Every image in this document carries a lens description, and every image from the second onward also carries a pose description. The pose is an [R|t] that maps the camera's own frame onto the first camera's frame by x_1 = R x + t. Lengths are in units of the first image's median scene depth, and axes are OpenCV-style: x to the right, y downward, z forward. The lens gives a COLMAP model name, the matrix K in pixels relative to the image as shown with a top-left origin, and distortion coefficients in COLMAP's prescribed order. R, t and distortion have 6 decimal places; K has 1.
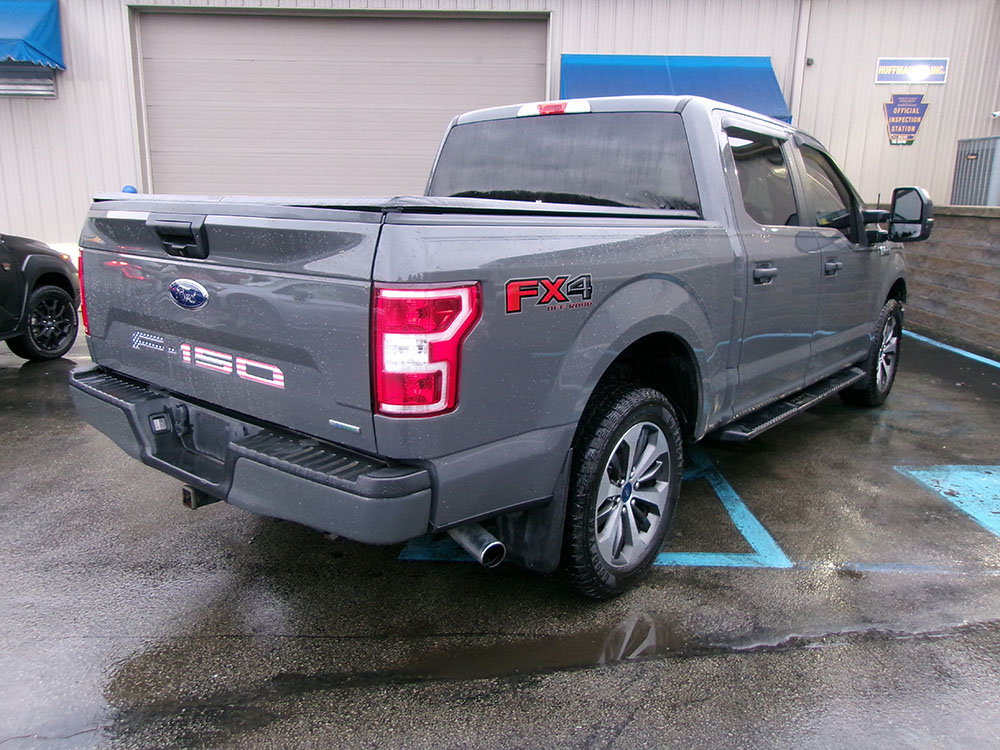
lens RADIAL K [[763.4, 0, 500.0], [0, 763.4, 375.0], [0, 0, 1]] dist [-0.011007, 0.002255]
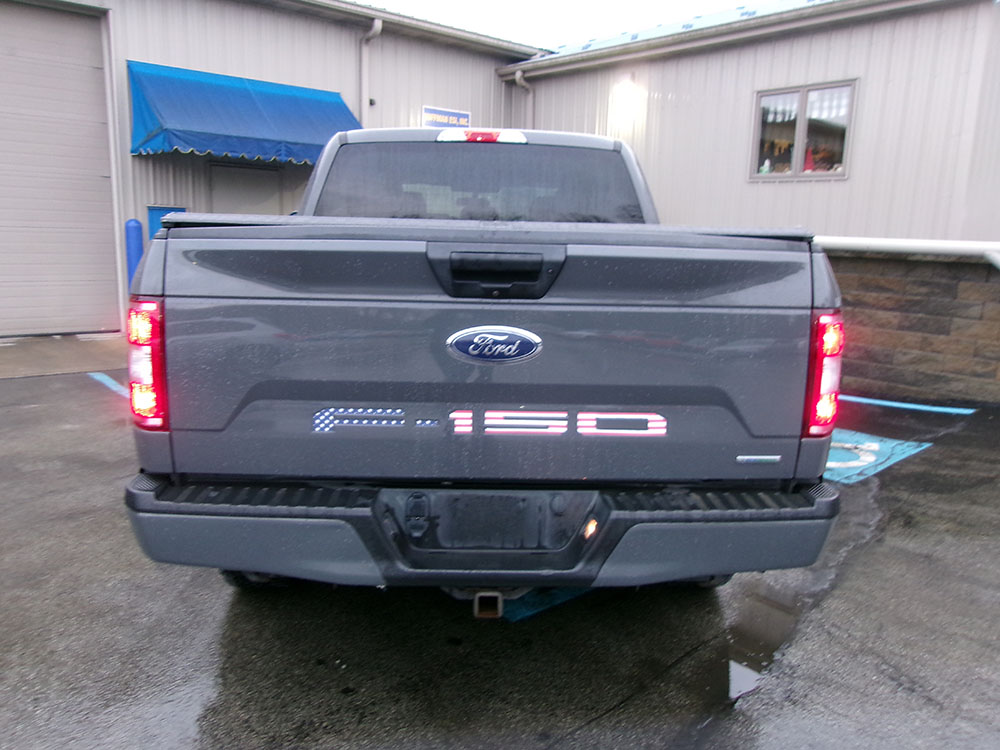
lens RADIAL K [[763.4, 0, 500.0], [0, 763.4, 375.0], [0, 0, 1]] dist [-0.011007, 0.002255]
pose [[0.746211, -0.116352, 0.655463, -0.898228], [0.138735, 0.990169, 0.017823, -0.085719], [-0.651093, 0.077636, 0.755017, 0.393173]]
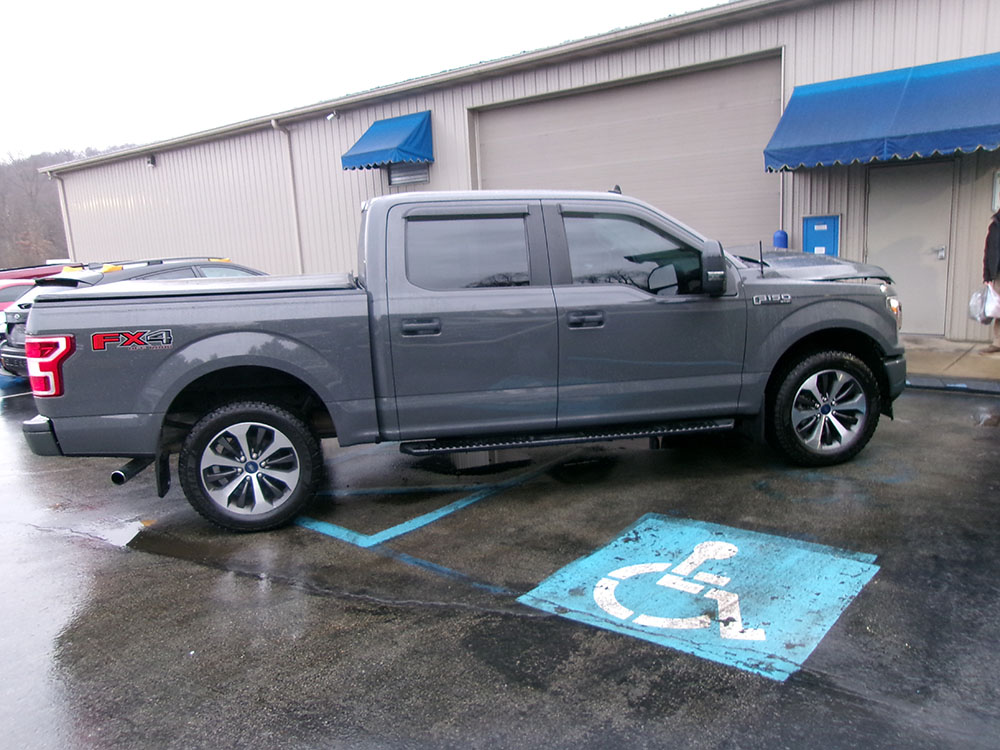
lens RADIAL K [[763.4, 0, 500.0], [0, 763.4, 375.0], [0, 0, 1]] dist [-0.011007, 0.002255]
pose [[0.772414, 0.057212, -0.632537, 1.795418], [-0.079089, 0.996847, -0.006416, -0.075505], [0.630175, 0.054983, 0.774504, 0.122941]]
